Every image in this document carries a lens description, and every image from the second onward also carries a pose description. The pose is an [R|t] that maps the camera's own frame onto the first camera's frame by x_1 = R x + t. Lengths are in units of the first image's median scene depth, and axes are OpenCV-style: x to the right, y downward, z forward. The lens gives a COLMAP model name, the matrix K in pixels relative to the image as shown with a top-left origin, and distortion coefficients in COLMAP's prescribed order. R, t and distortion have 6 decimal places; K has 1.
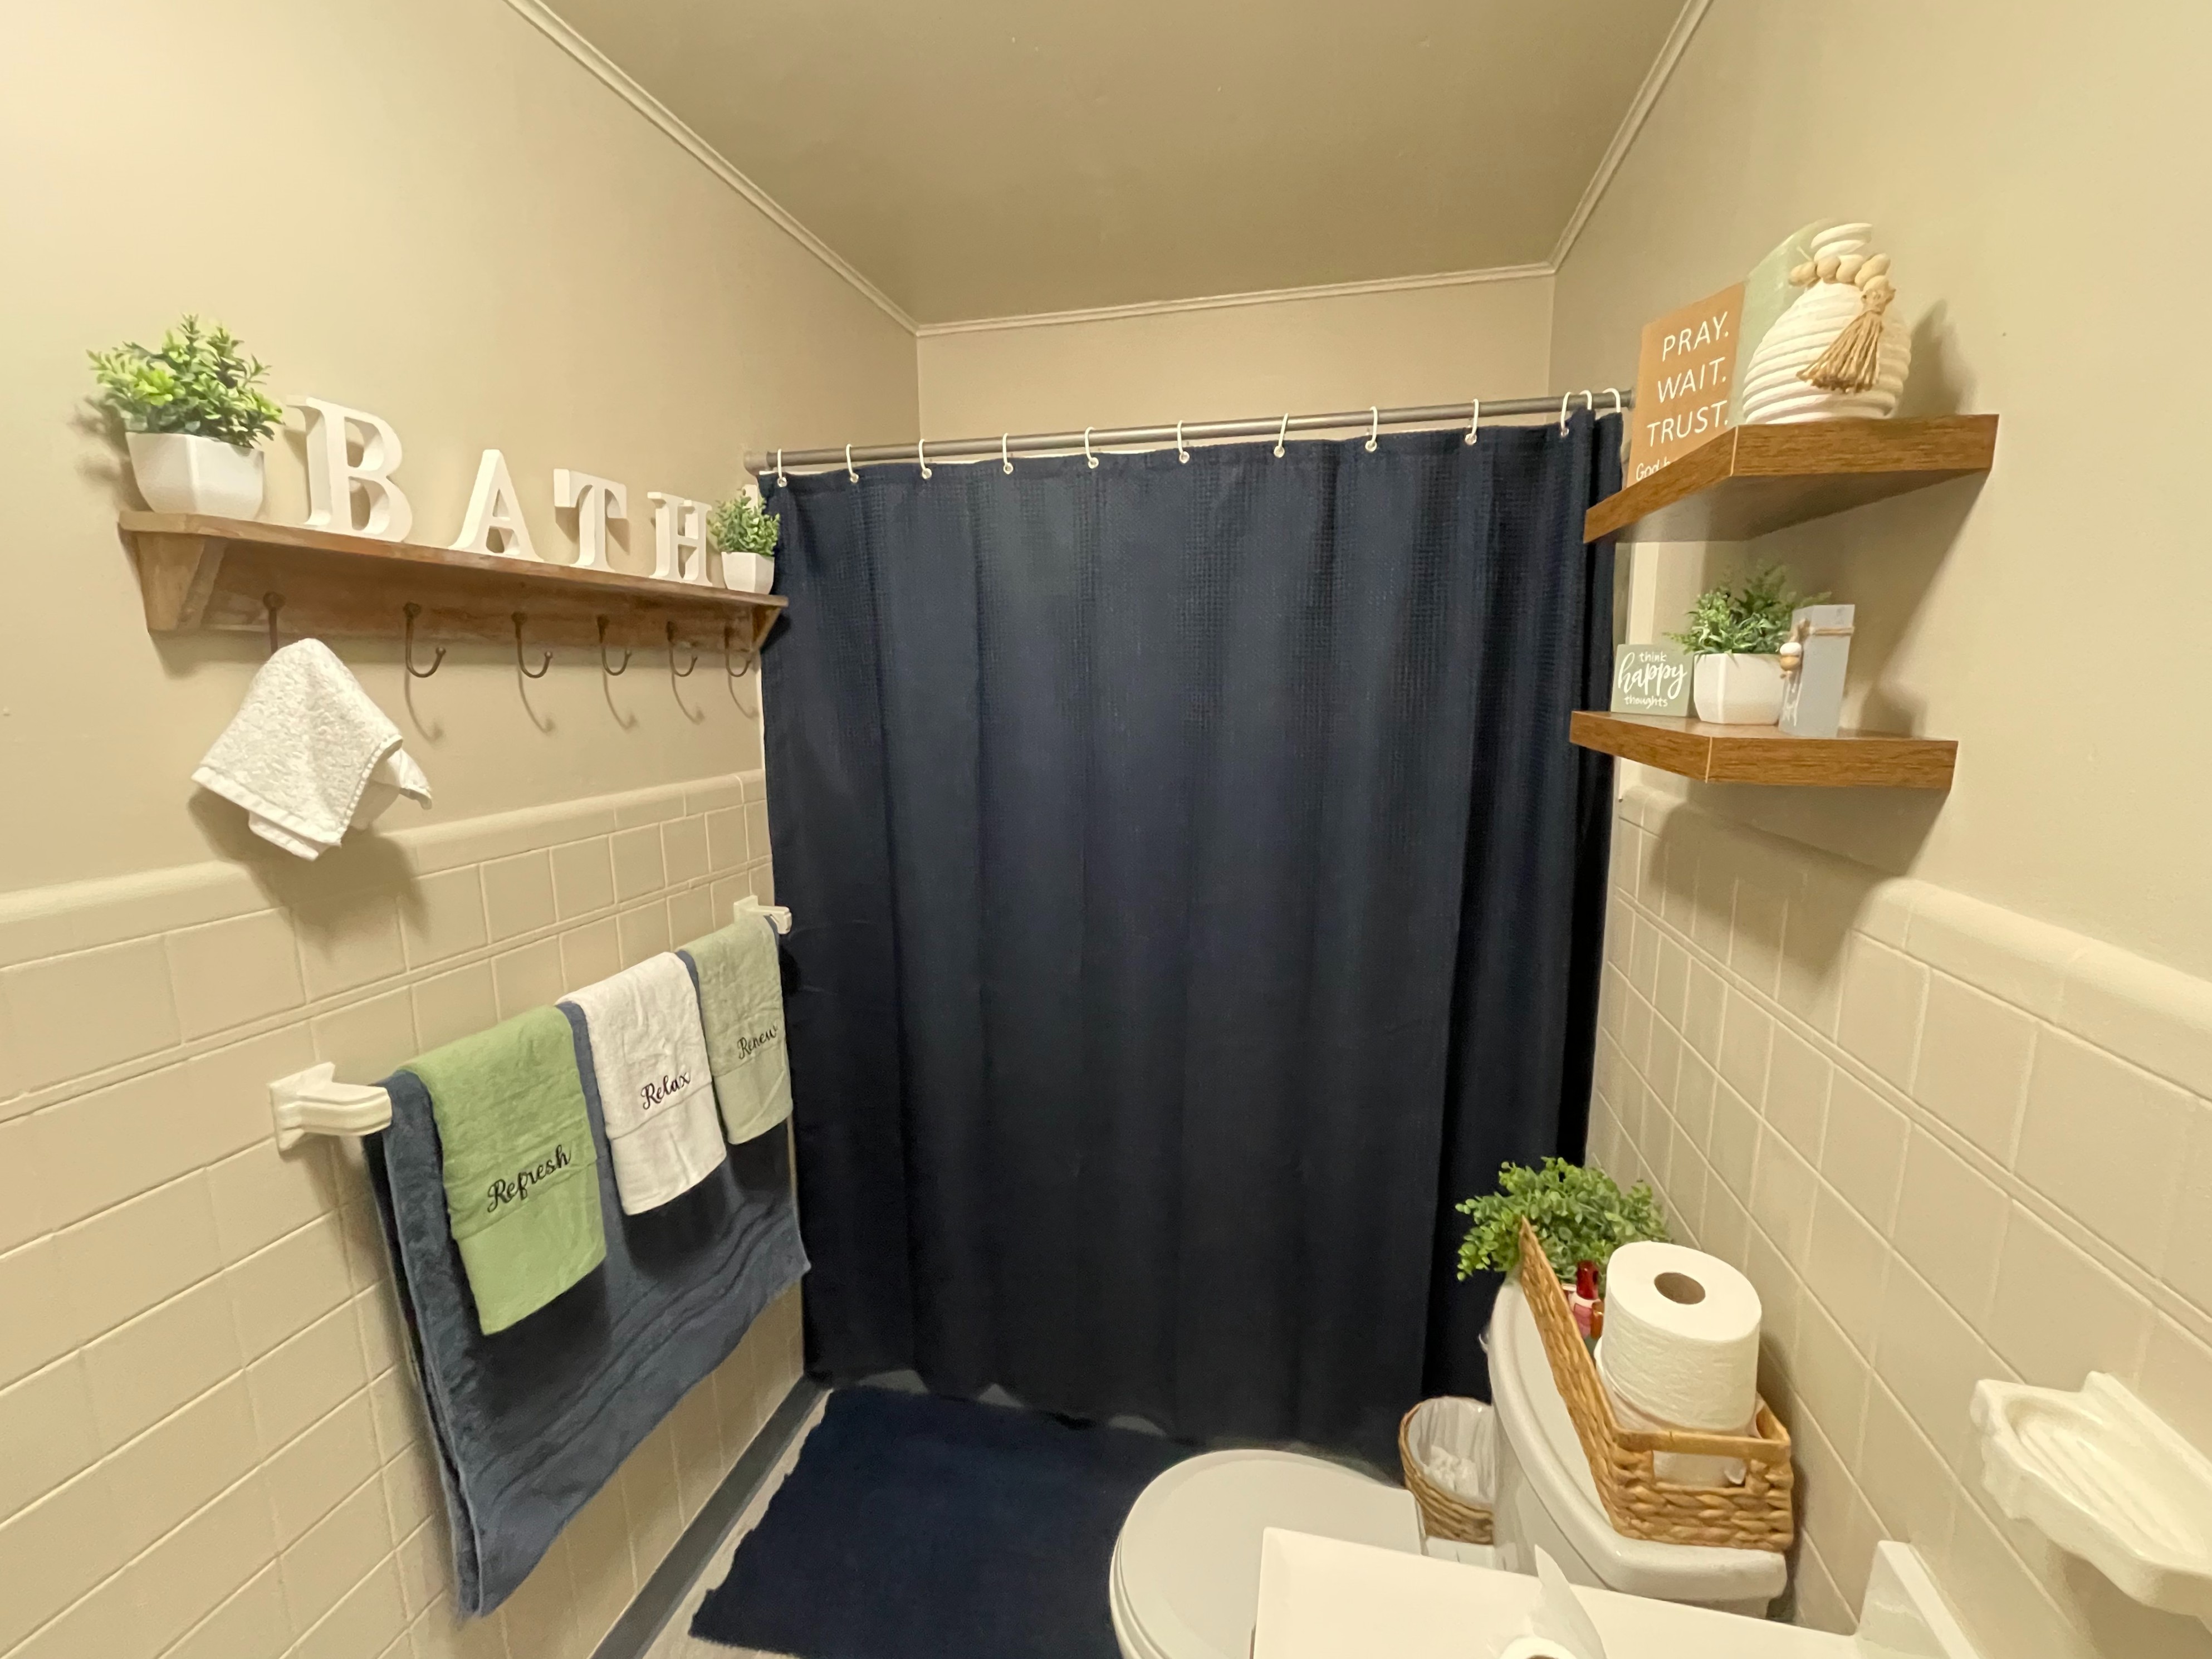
lens RADIAL K [[892.3, 0, 1112.1], [0, 892.3, 829.2], [0, 0, 1]] dist [-0.002062, 0.000539]
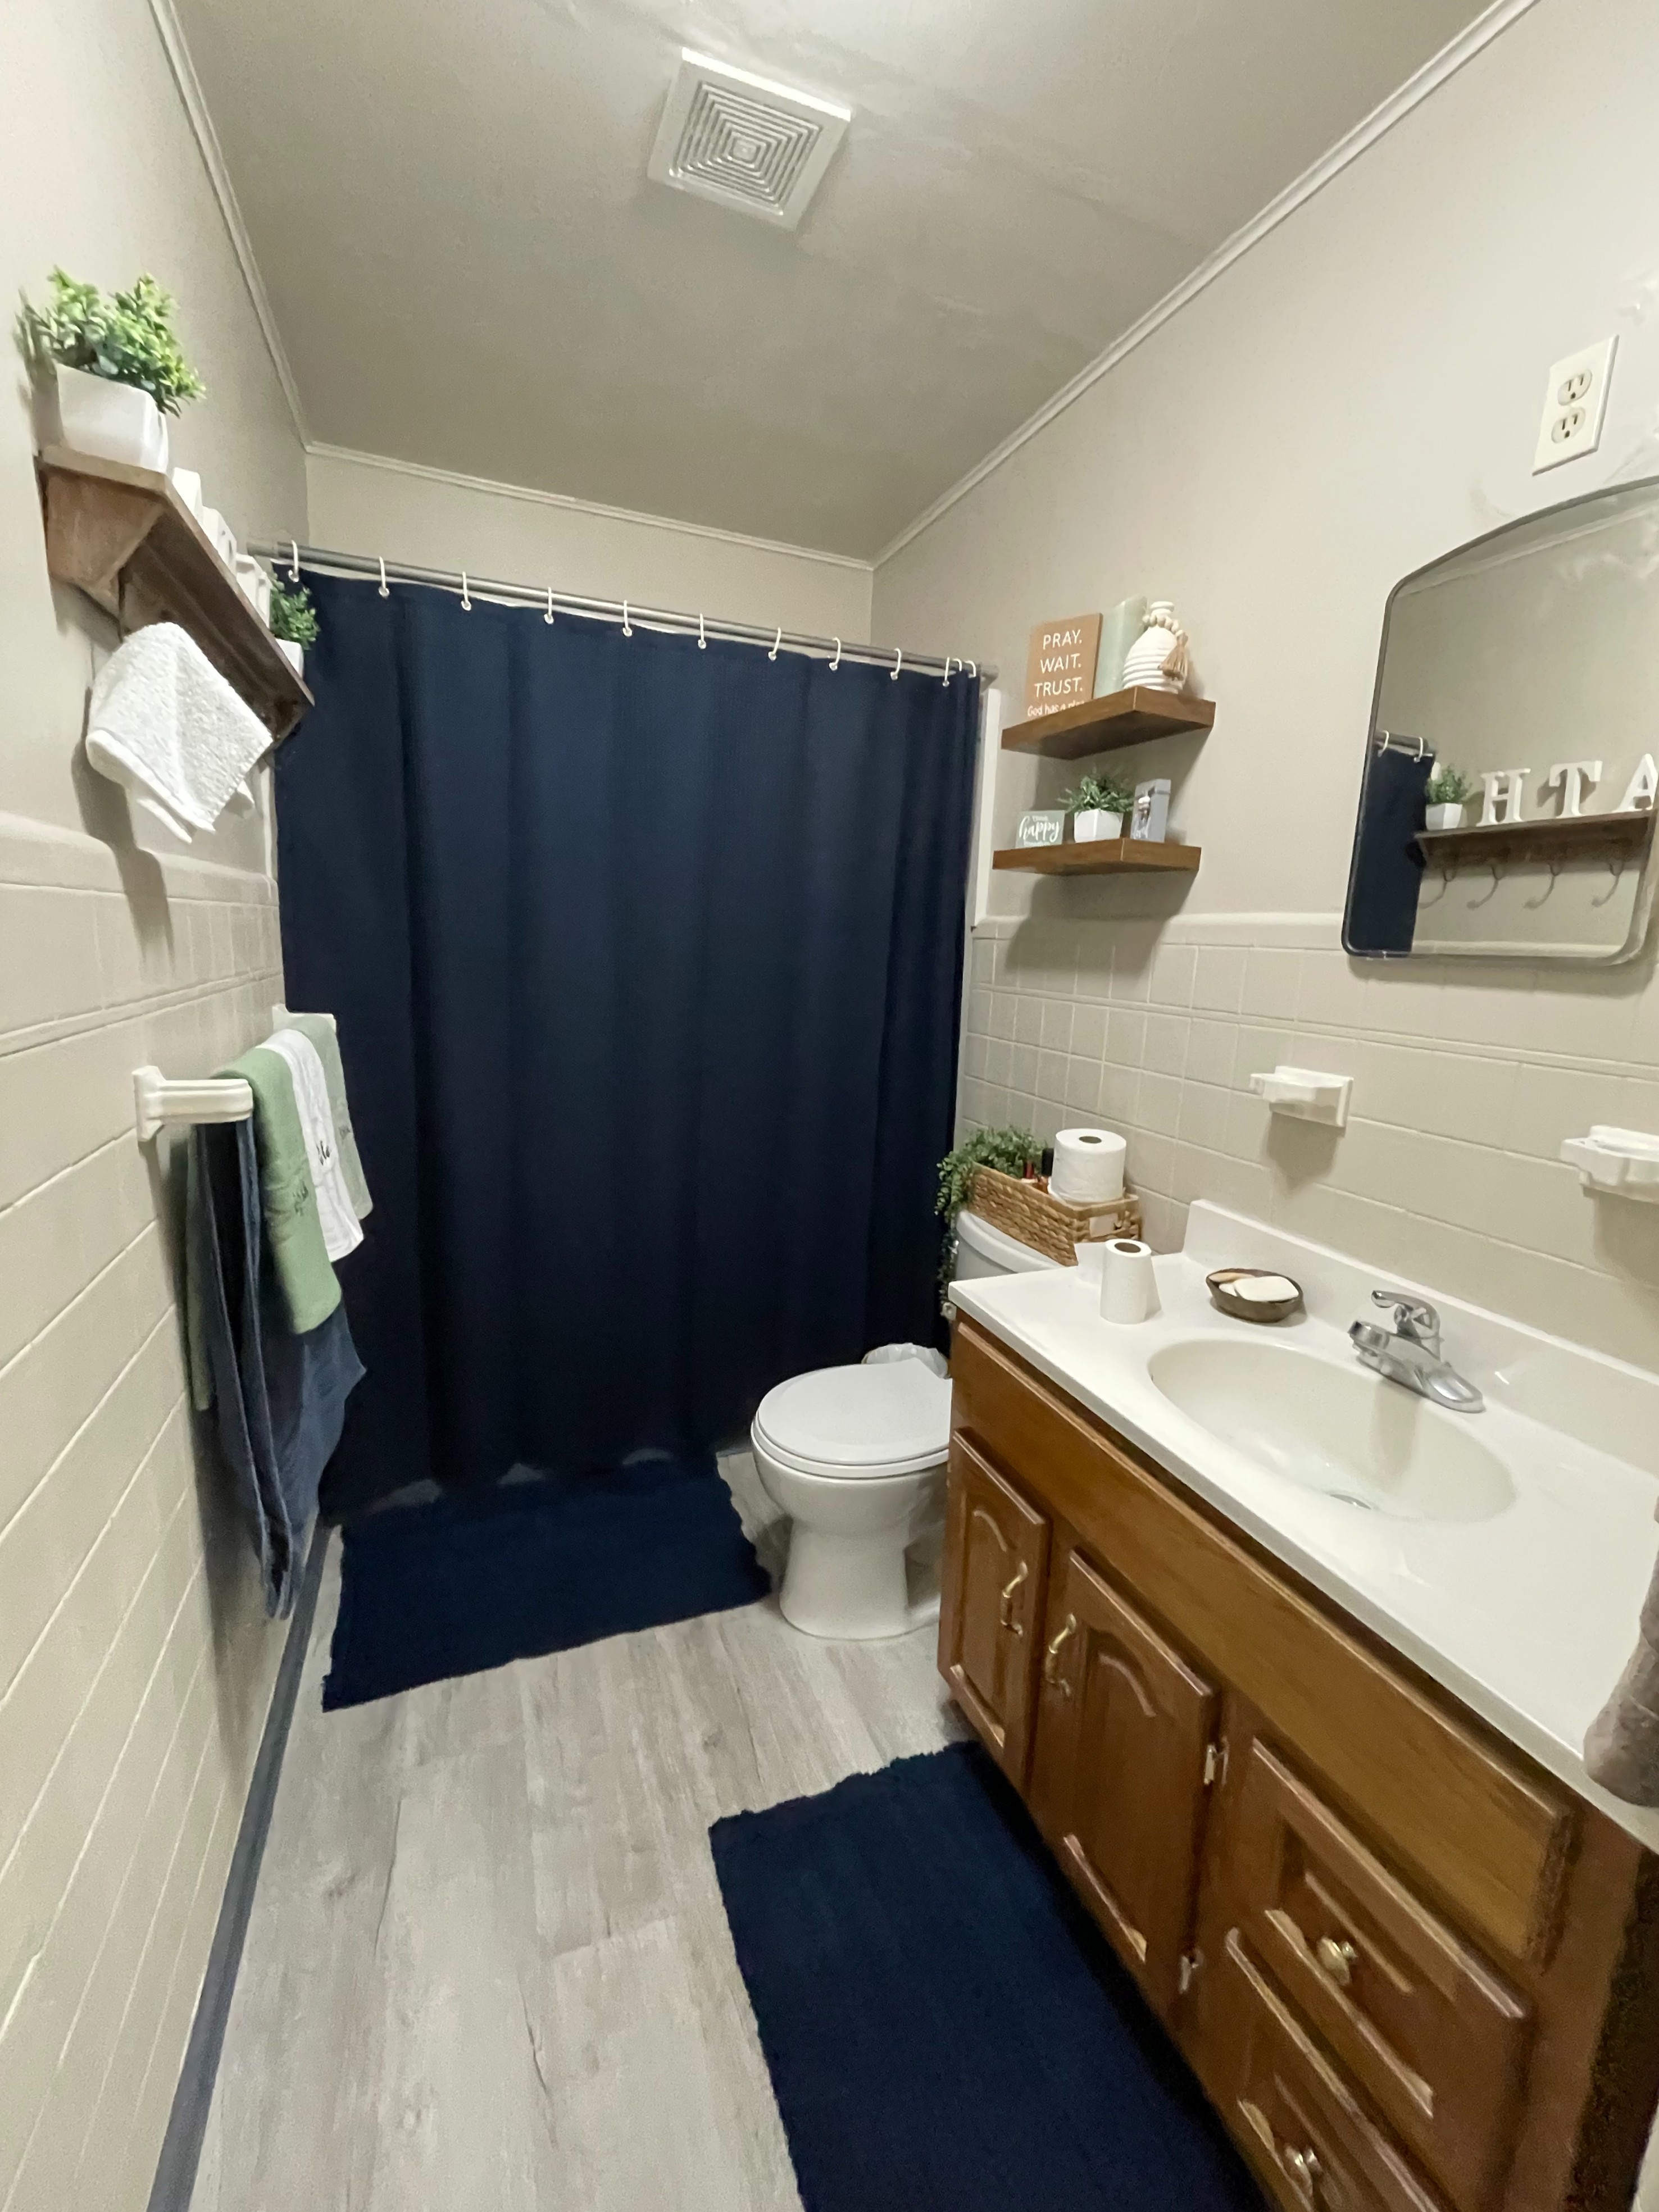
lens RADIAL K [[892.4, 0, 825.2], [0, 892.4, 1103.4], [0, 0, 1]] dist [-0.002062, 0.000539]
pose [[0.823750, -0.059623, 0.563809, -0.808009], [0.042999, 0.998161, 0.042732, 0.288858], [-0.565320, -0.010958, 0.824799, -0.234669]]
